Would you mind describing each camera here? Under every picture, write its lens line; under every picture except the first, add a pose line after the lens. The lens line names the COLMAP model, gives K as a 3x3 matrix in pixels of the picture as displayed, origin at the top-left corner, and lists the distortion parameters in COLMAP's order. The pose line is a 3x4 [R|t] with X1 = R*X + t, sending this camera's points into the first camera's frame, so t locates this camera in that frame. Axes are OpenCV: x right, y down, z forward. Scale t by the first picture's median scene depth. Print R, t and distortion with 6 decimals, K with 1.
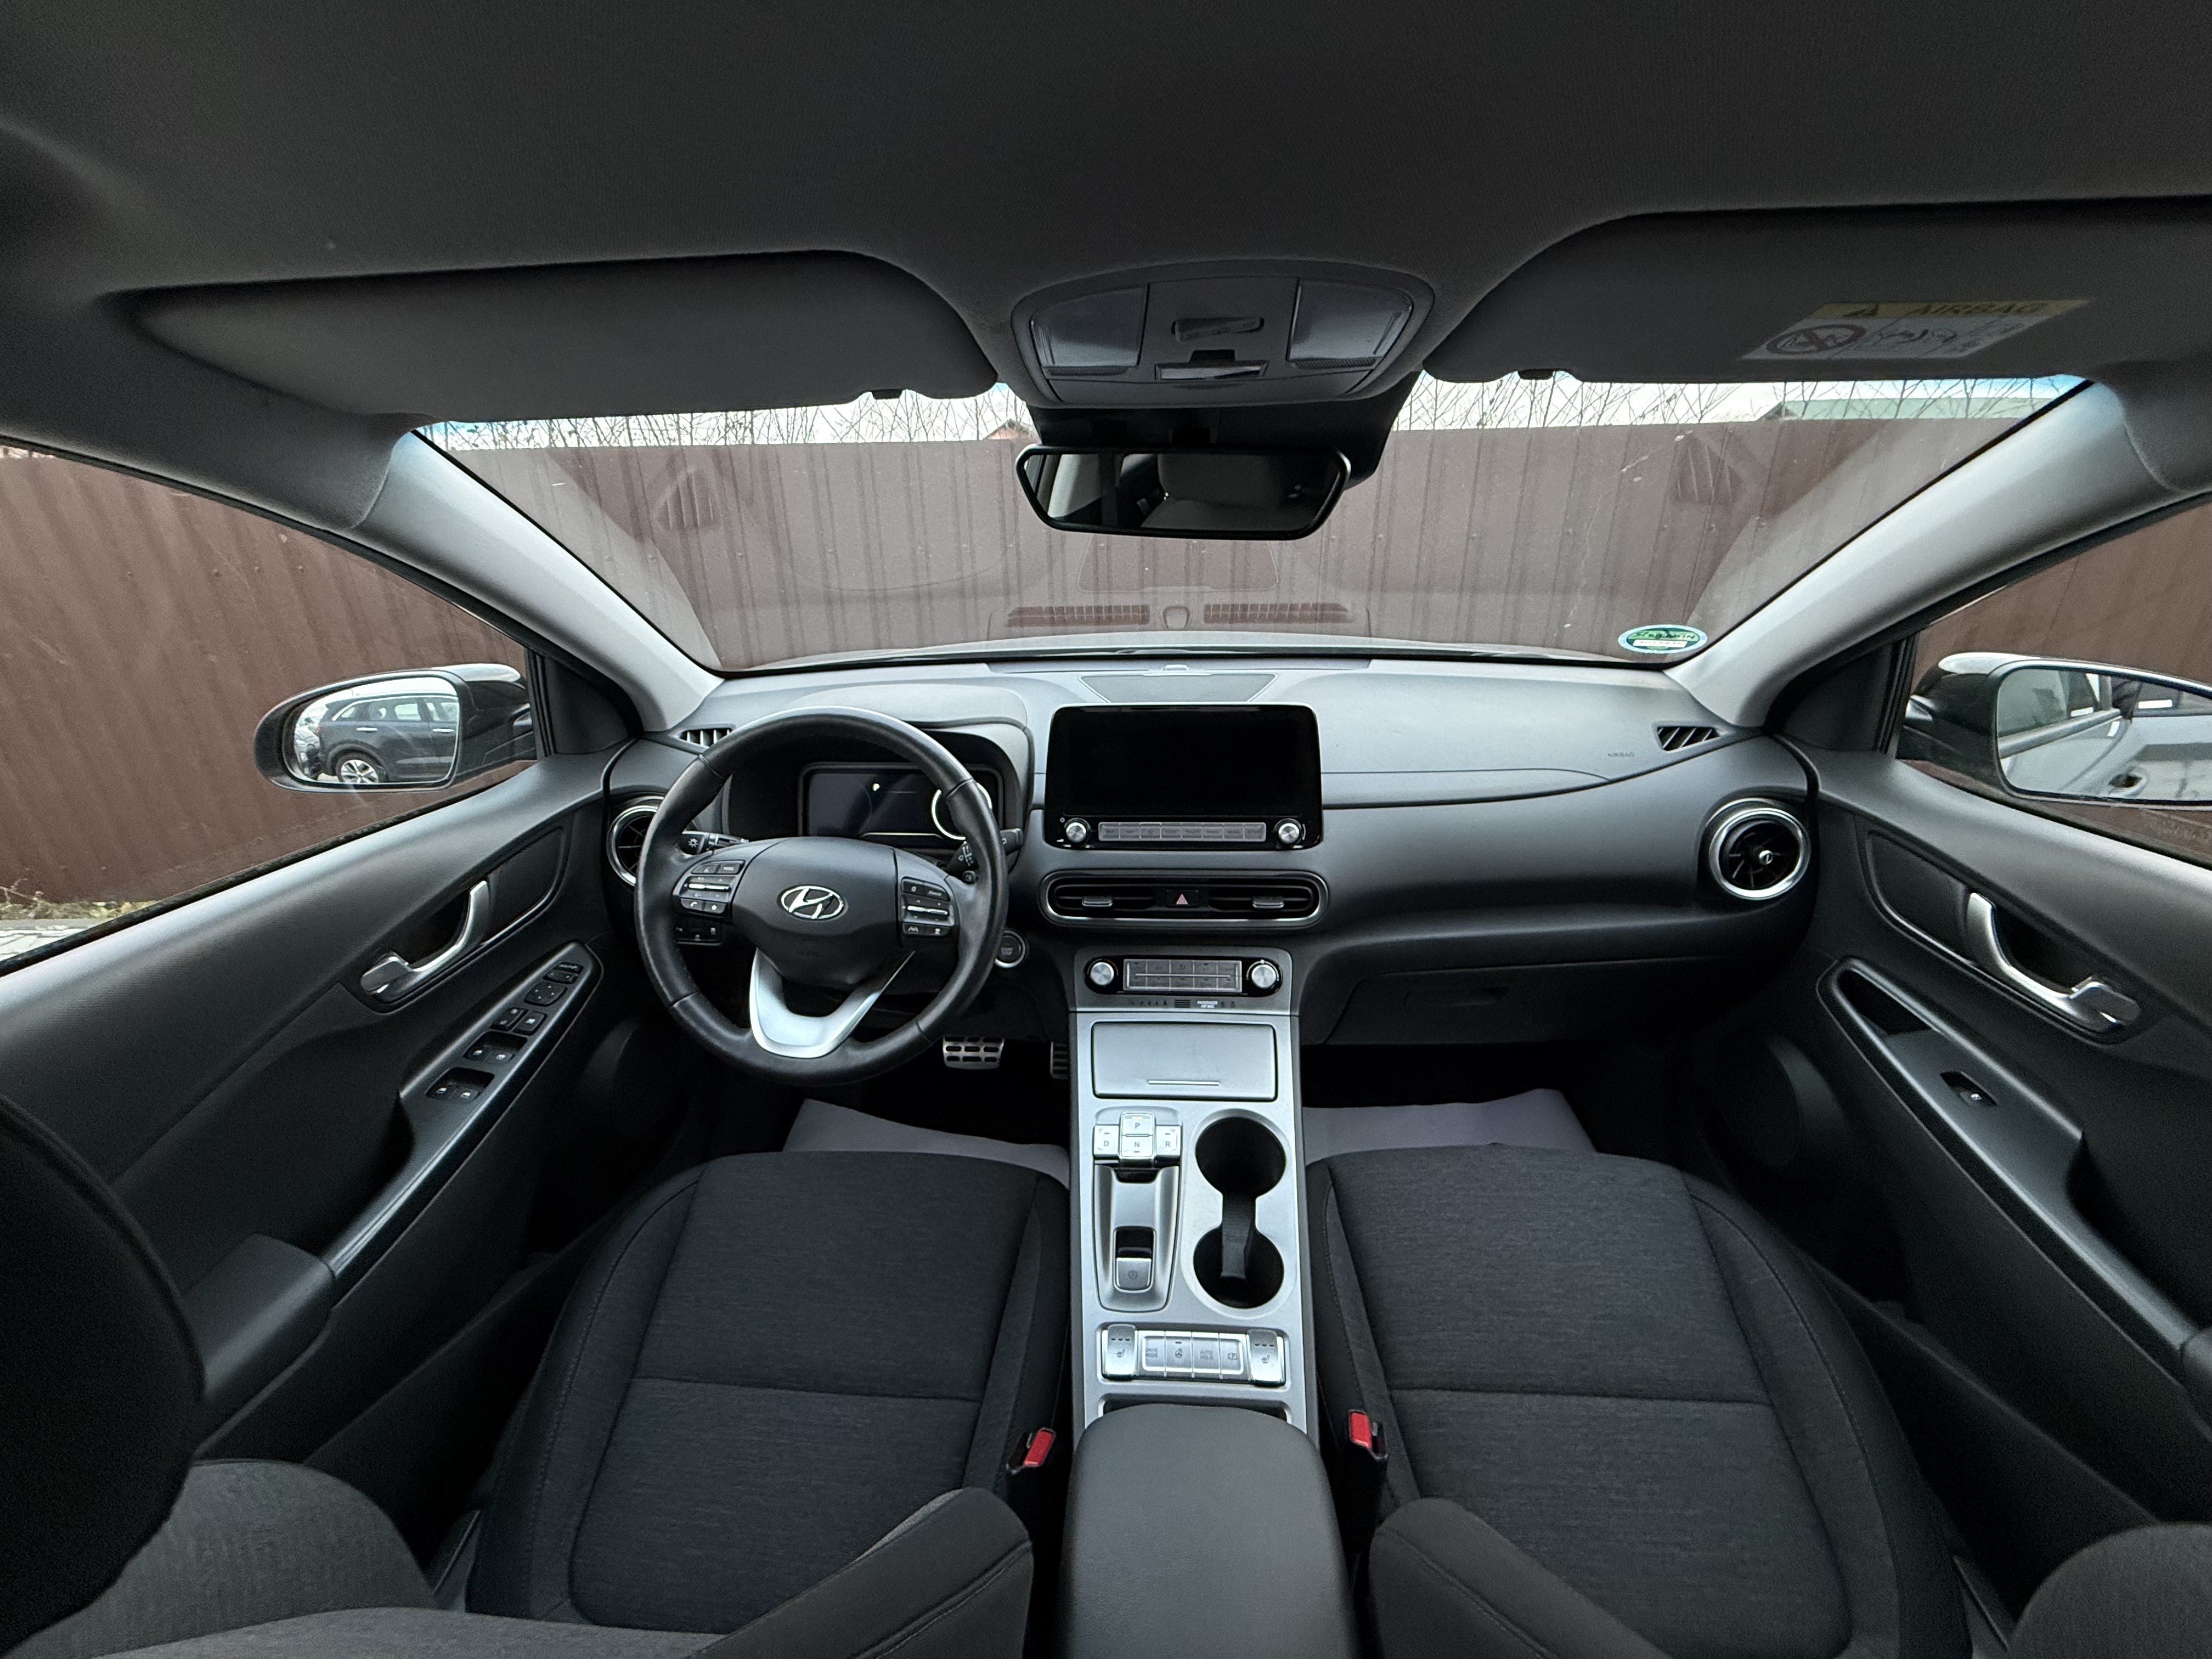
lens RADIAL K [[893.1, 0, 1109.8], [0, 893.1, 812.2], [0, 0, 1]] dist [0.001752, 0.000169]
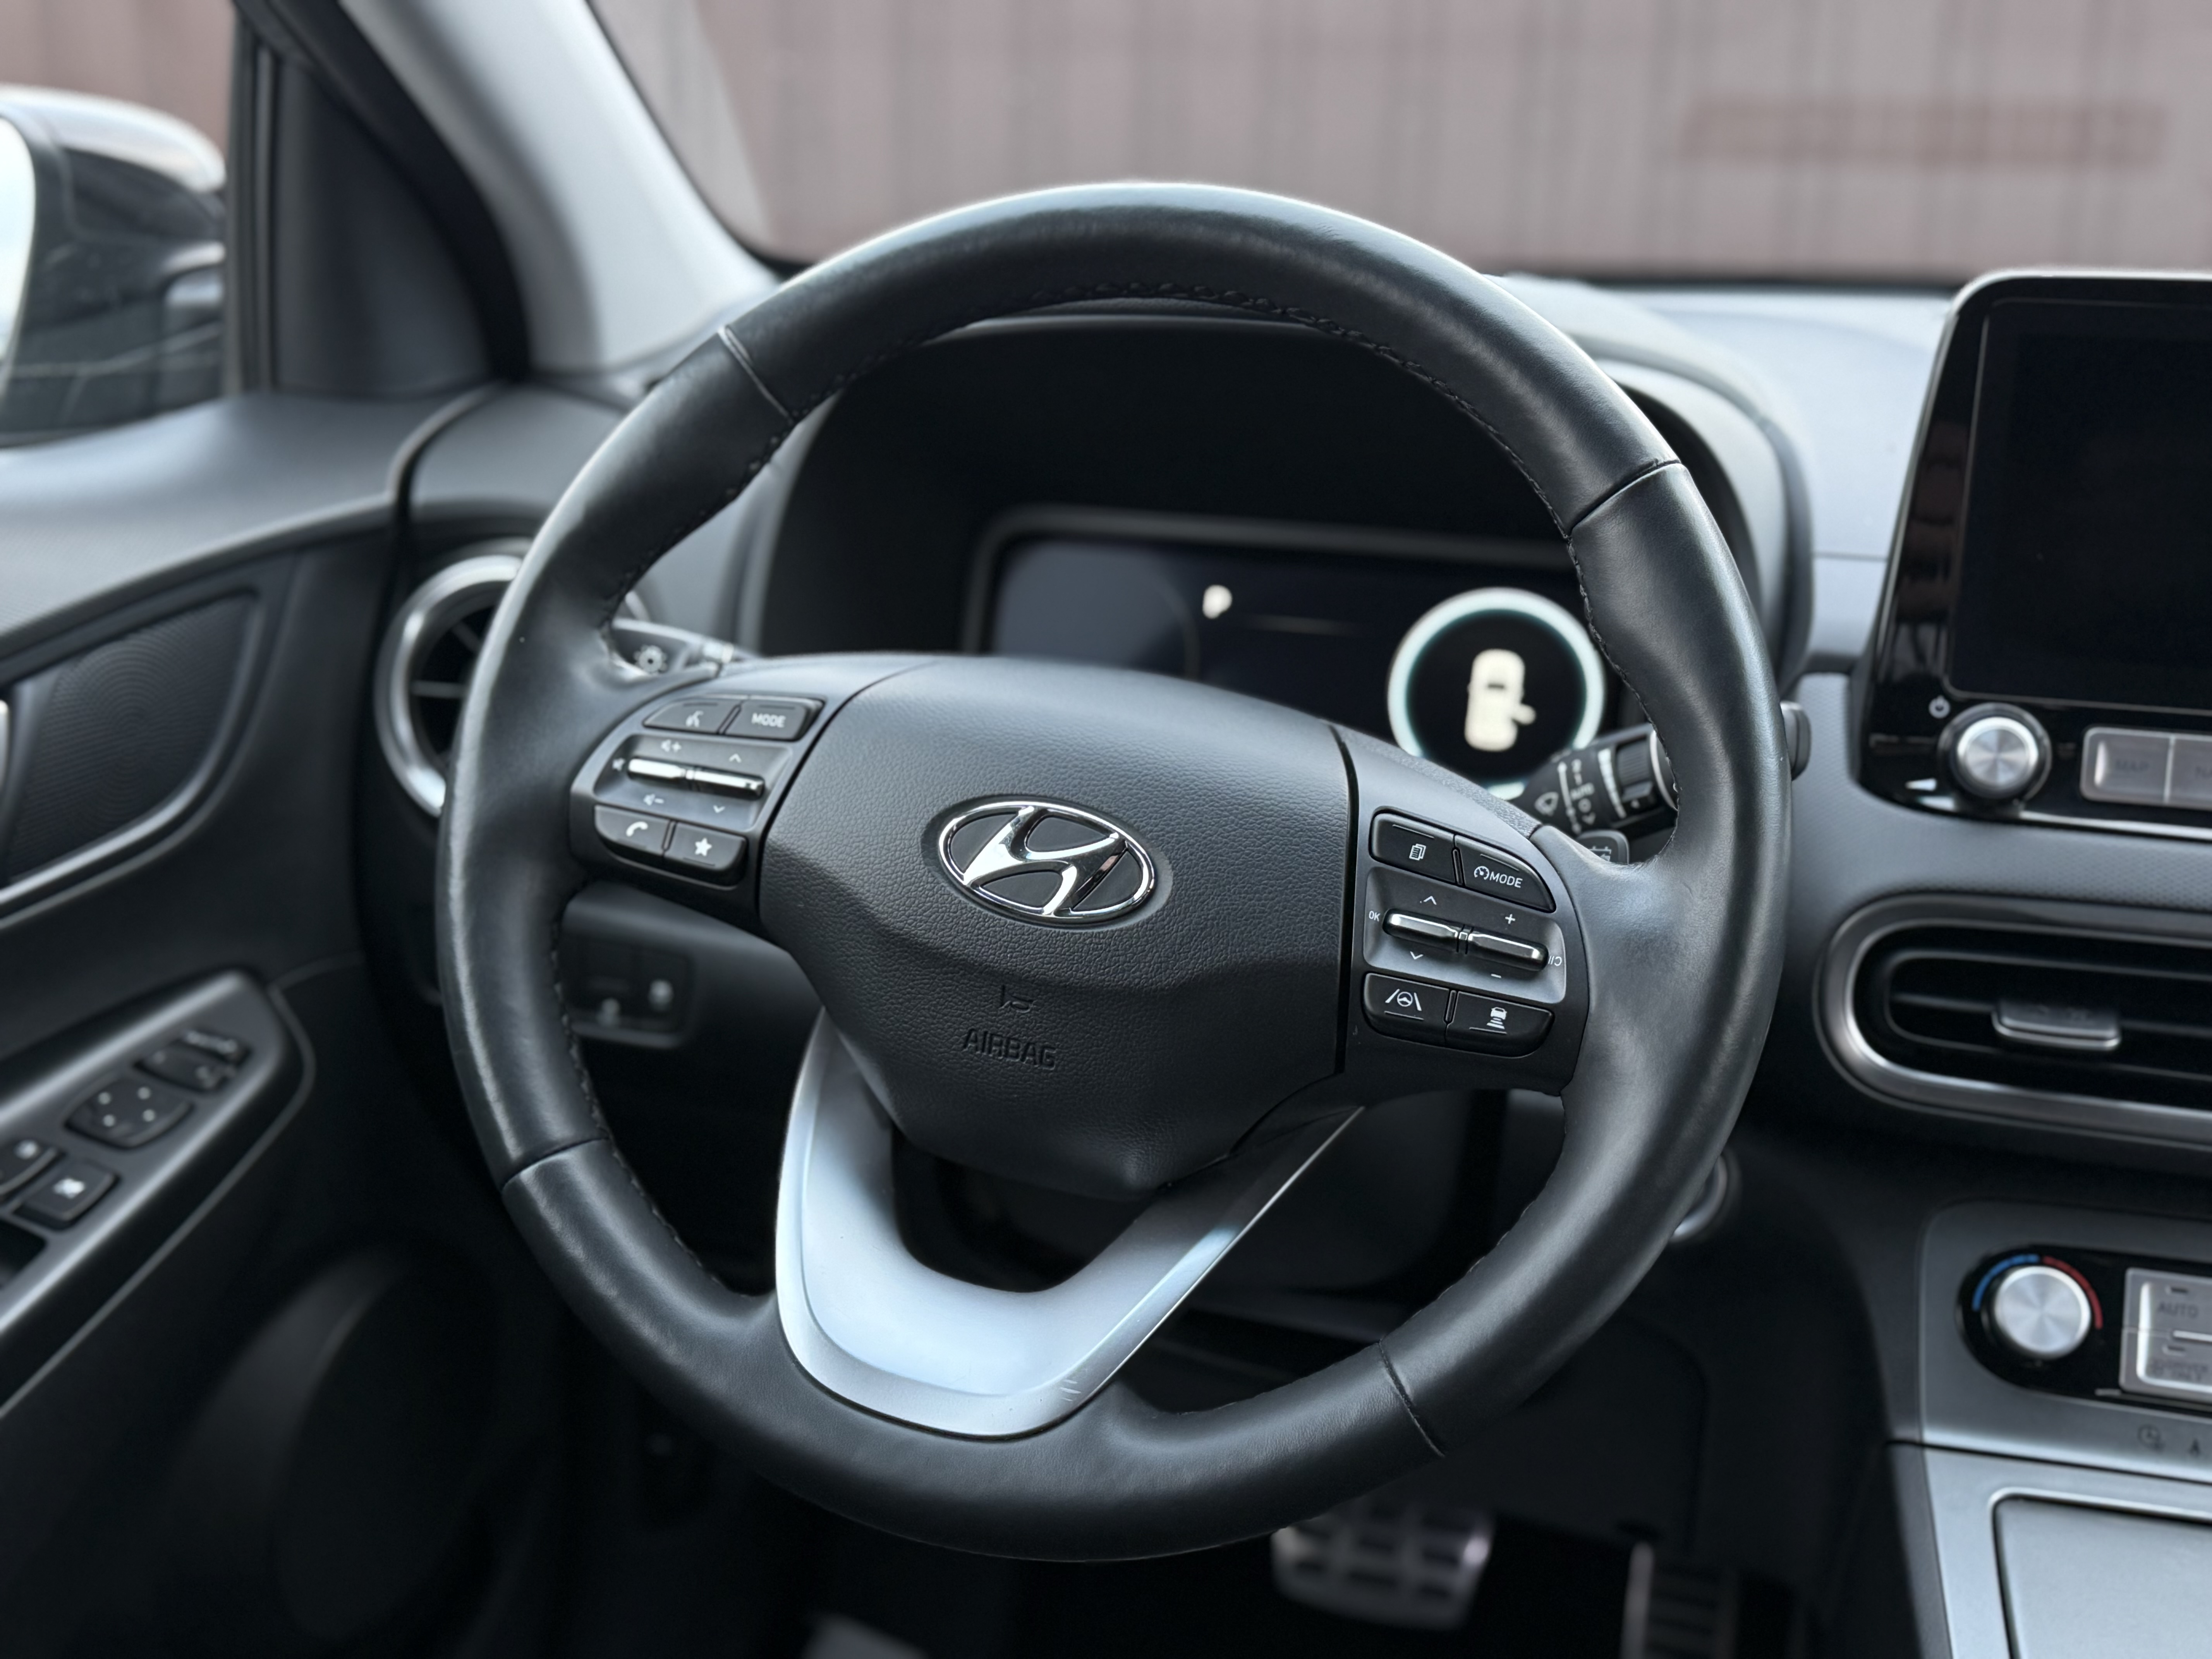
lens RADIAL K [[2252.6, 0, 1099.7], [0, 2252.6, 816.7], [0, 0, 1]] dist [0.033270, 0.000000]
pose [[0.974396, 0.101504, -0.200625, -0.172094], [-0.118728, 0.990034, -0.075744, 0.132612], [0.190937, 0.097625, 0.976736, 0.315343]]
